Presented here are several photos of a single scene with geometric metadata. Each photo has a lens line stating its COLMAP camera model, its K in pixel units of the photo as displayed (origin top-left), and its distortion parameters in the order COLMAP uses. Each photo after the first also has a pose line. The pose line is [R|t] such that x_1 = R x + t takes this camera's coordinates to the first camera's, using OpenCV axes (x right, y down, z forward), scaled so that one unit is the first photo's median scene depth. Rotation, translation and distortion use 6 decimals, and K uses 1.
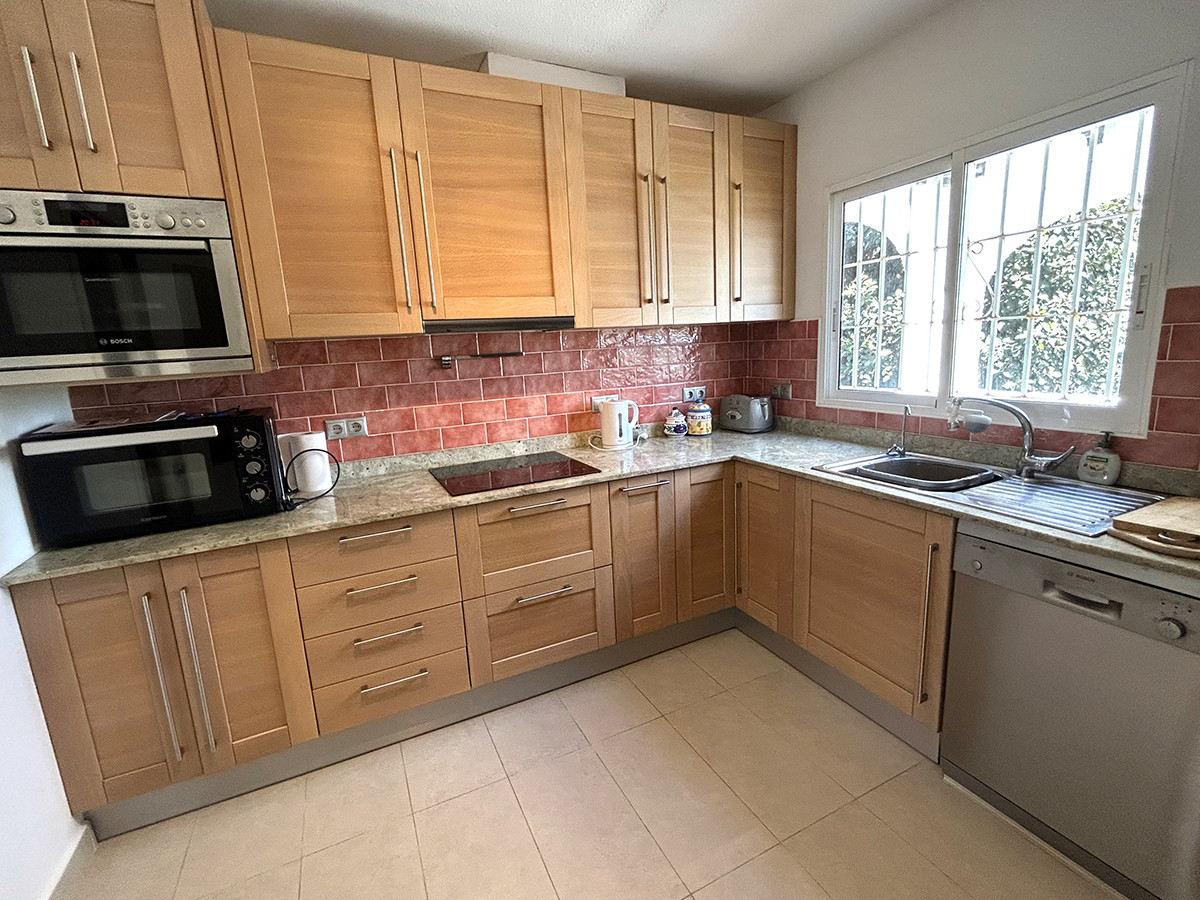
lens RADIAL K [[521.1, 0, 594.8], [0, 521.1, 445.2], [0, 0, 1]] dist [0.001790, 0.000271]
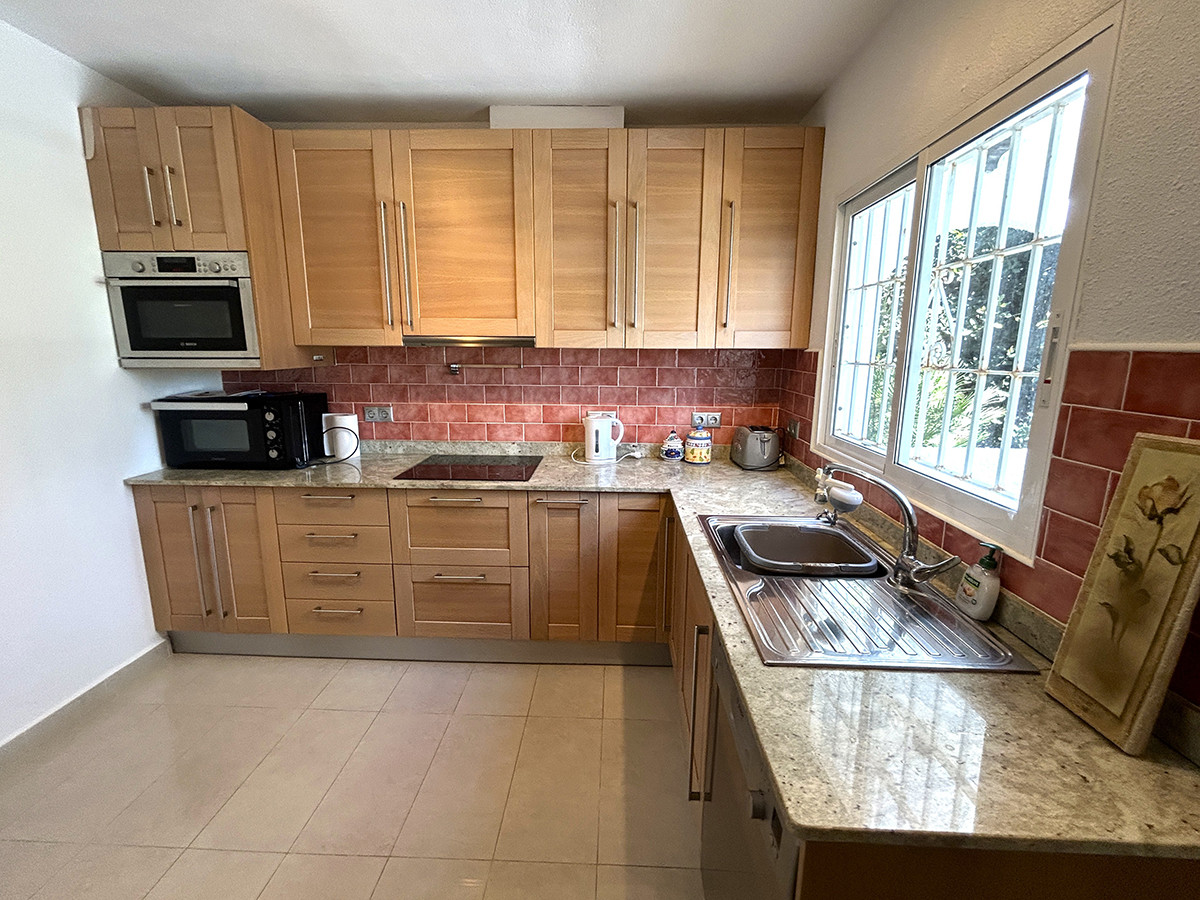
lens RADIAL K [[501.9, 0, 598.7], [0, 501.9, 445.7], [0, 0, 1]] dist [-0.000421, 0.000188]
pose [[0.891096, 0.142035, -0.431014, 0.566391], [-0.138355, 0.989572, 0.040059, -0.081682], [0.432210, 0.023936, 0.901455, 0.112959]]
